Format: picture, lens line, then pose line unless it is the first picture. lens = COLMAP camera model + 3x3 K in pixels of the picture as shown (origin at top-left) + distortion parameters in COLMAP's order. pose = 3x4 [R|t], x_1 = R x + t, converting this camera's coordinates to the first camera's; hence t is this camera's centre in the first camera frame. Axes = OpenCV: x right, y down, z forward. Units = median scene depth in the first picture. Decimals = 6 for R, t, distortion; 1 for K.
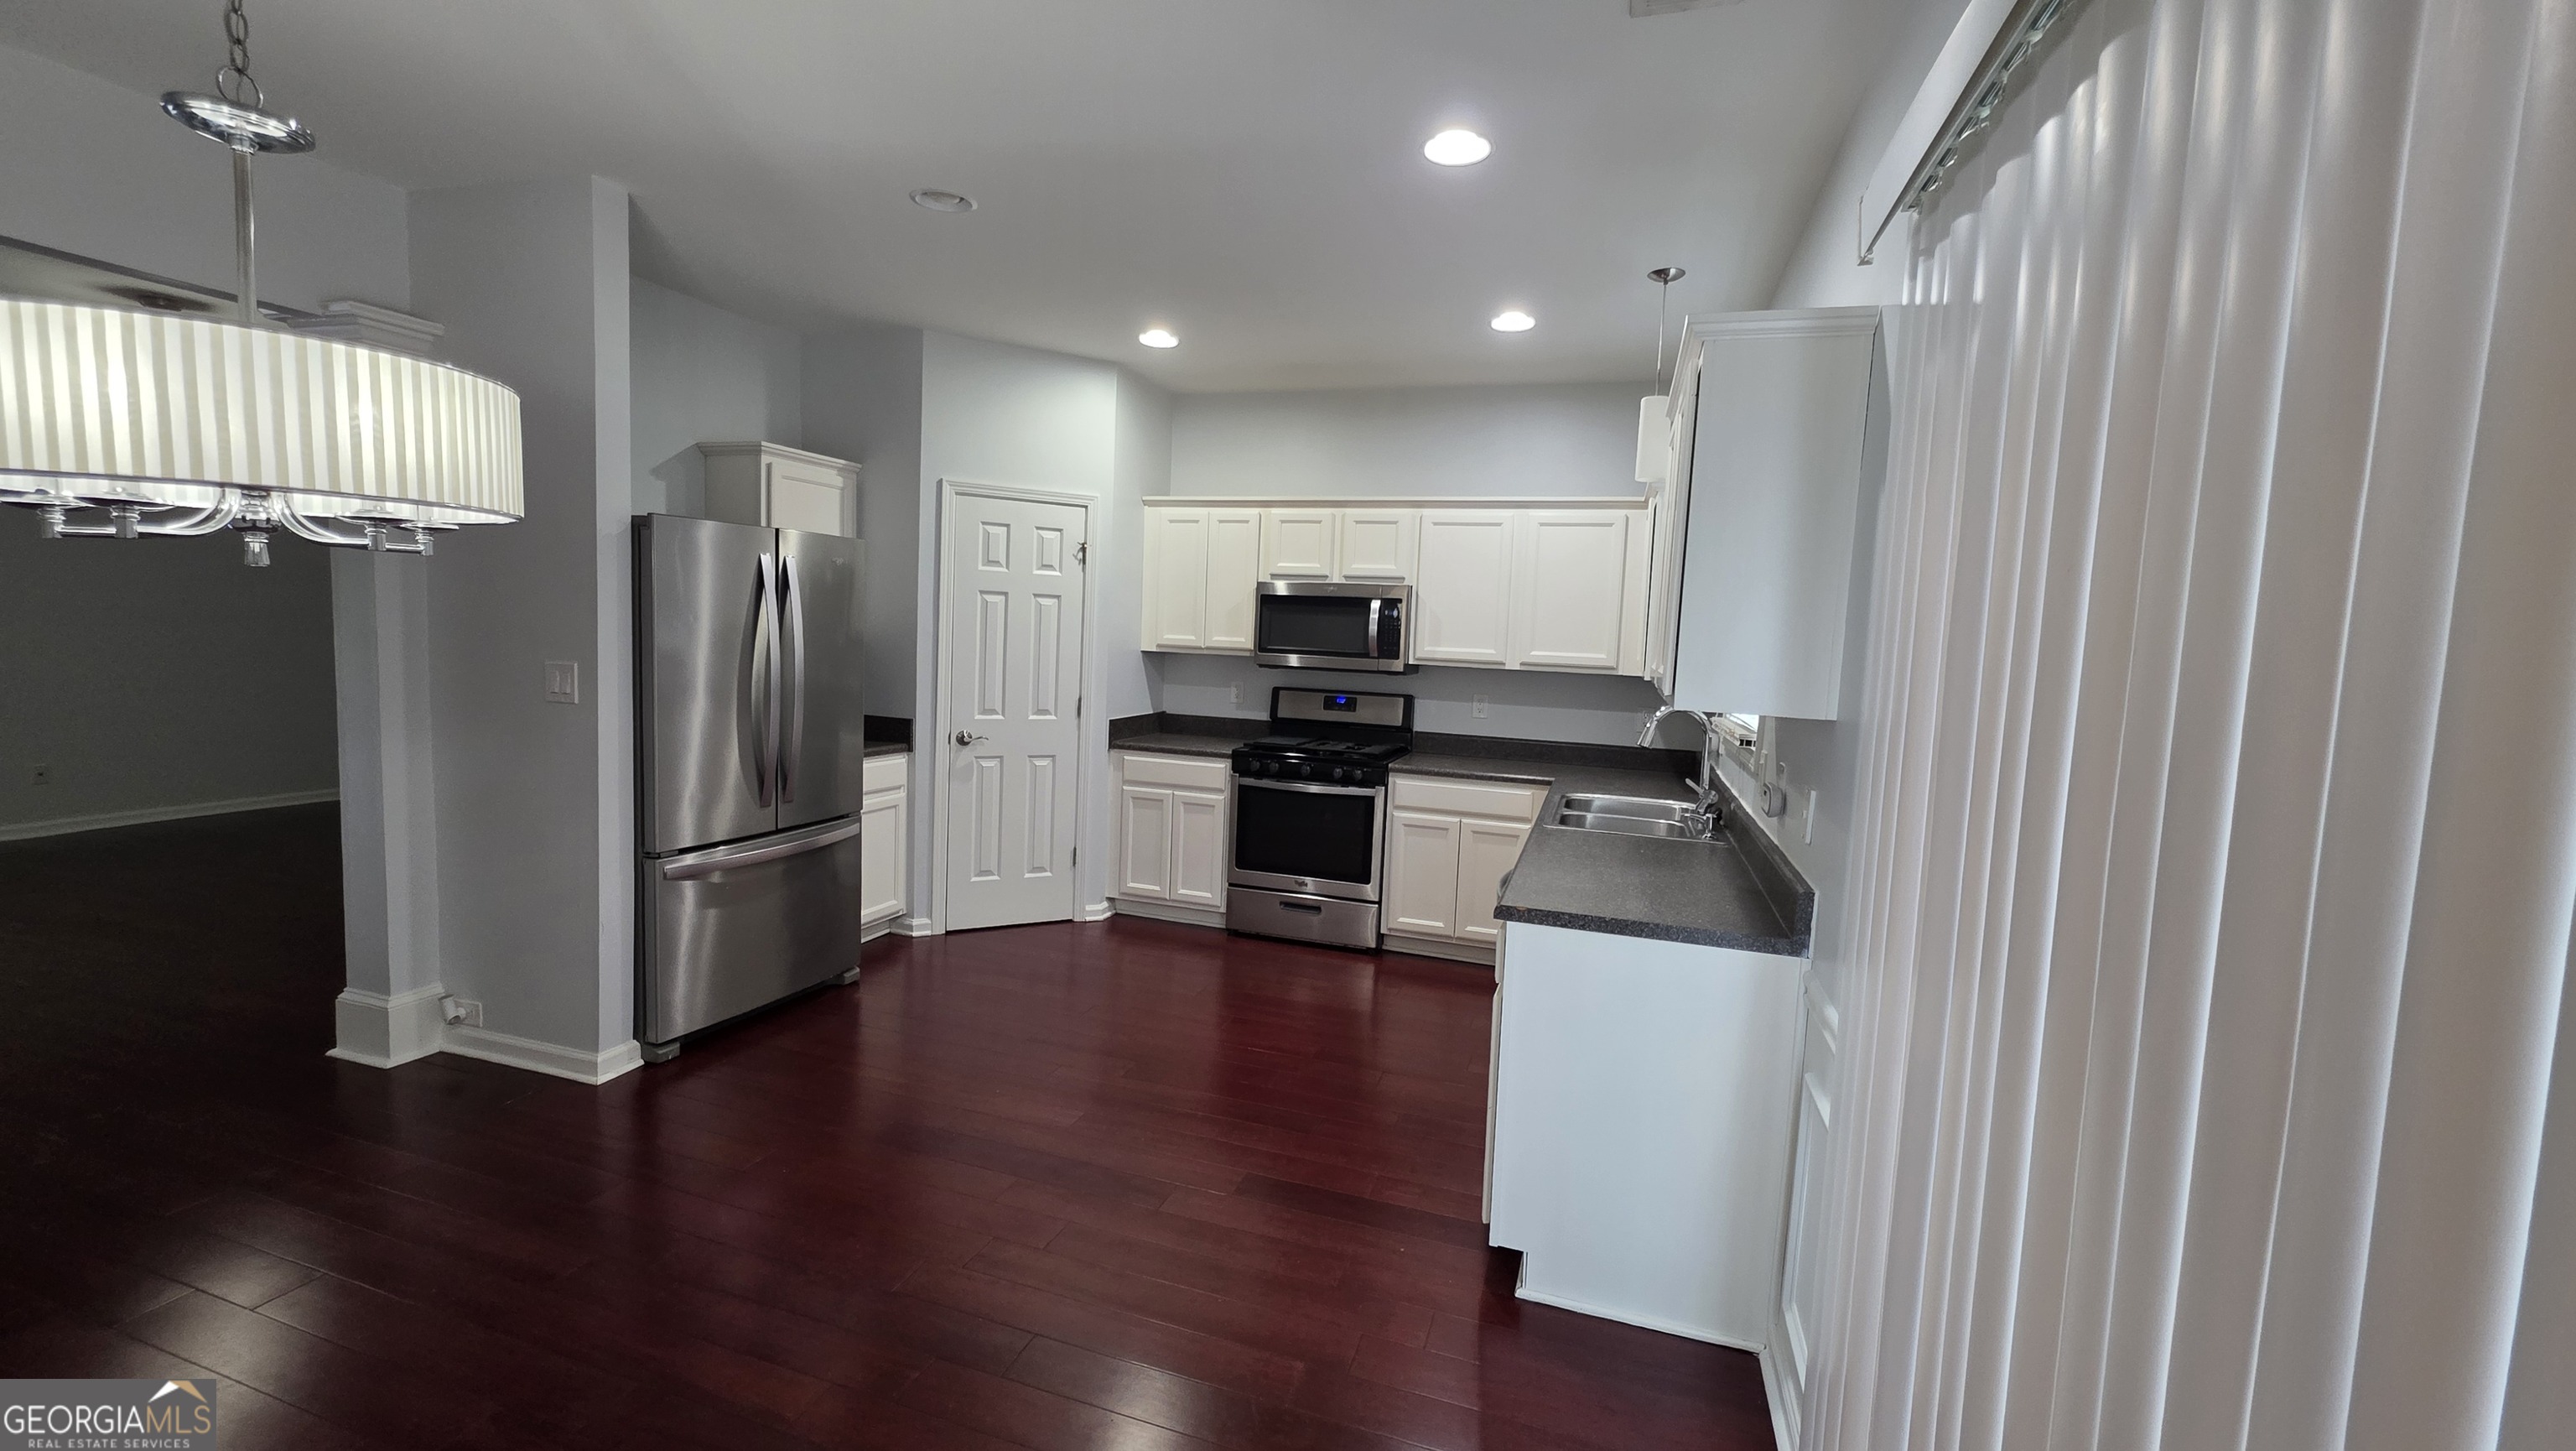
lens RADIAL K [[1020.6, 0, 1293.2], [0, 1020.6, 721.1], [0, 0, 1]] dist [0.014988, 0.000061]
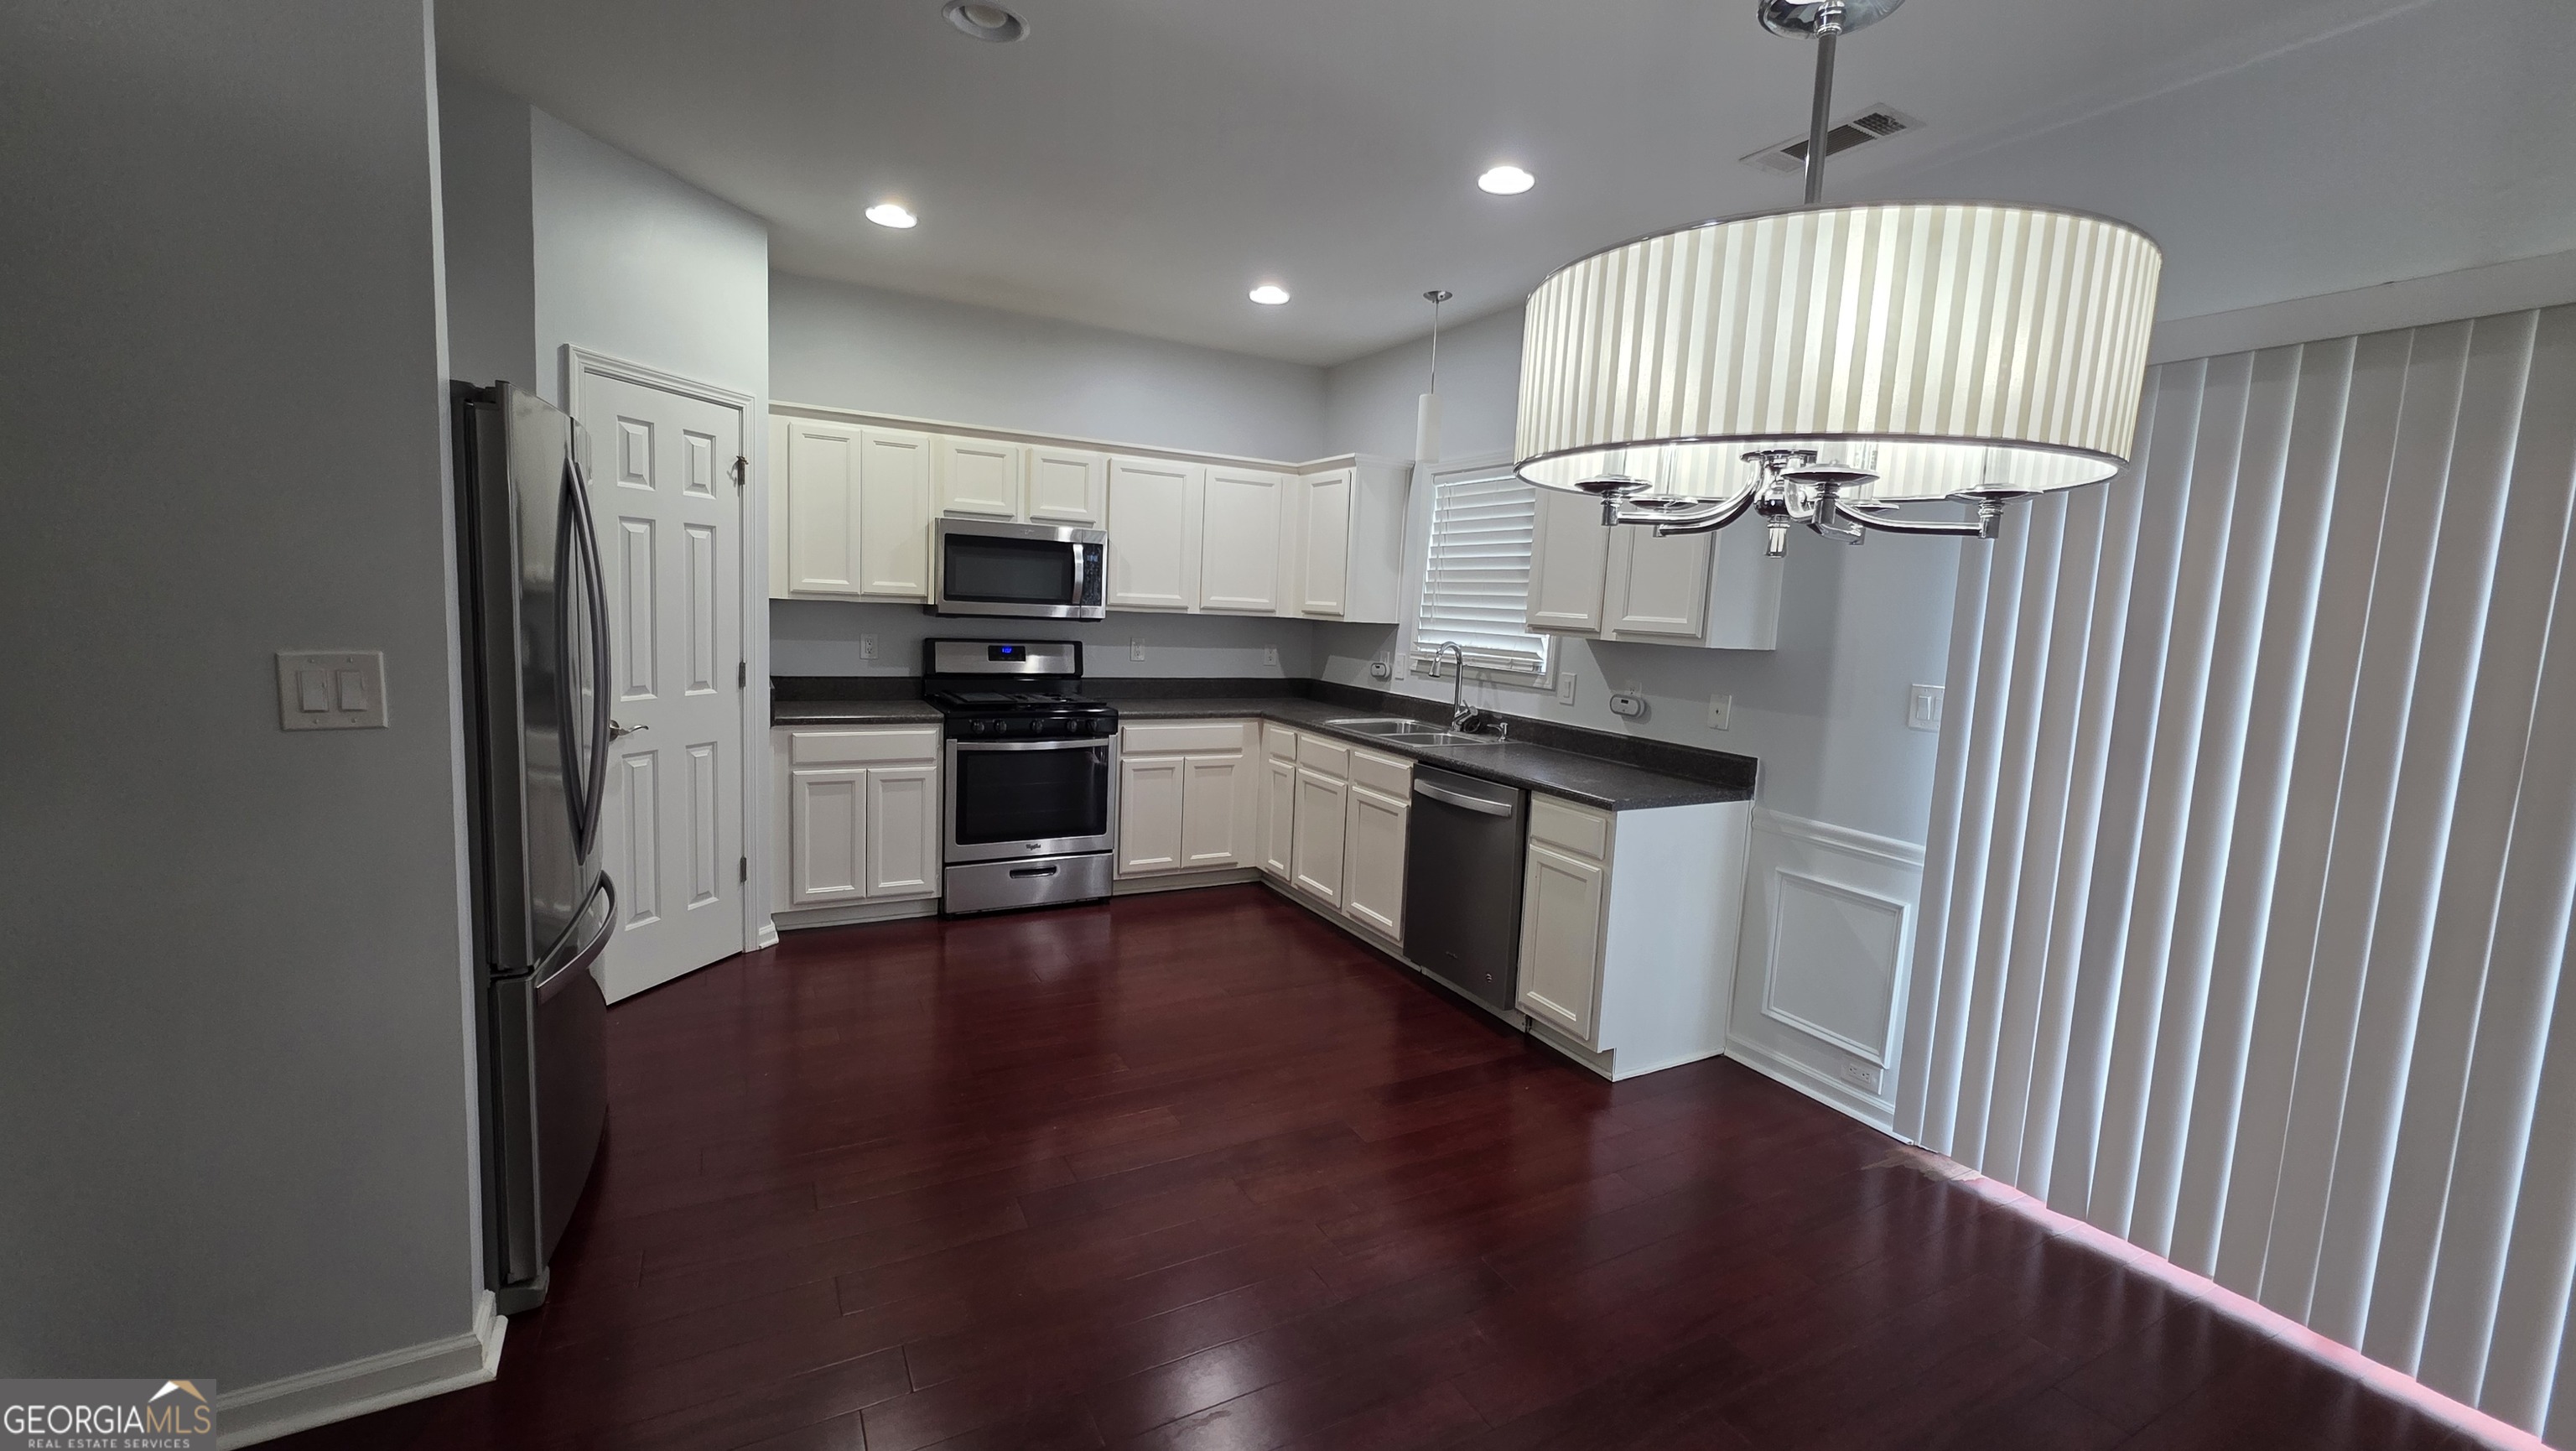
lens RADIAL K [[1020.6, 0, 1281.4], [0, 1020.6, 715.4], [0, 0, 1]] dist [0.014988, 0.000061]
pose [[0.692280, -0.093626, 0.715530, -0.487498], [0.047318, 0.995303, 0.084453, -0.029705], [-0.720076, -0.024608, 0.693458, 0.182721]]
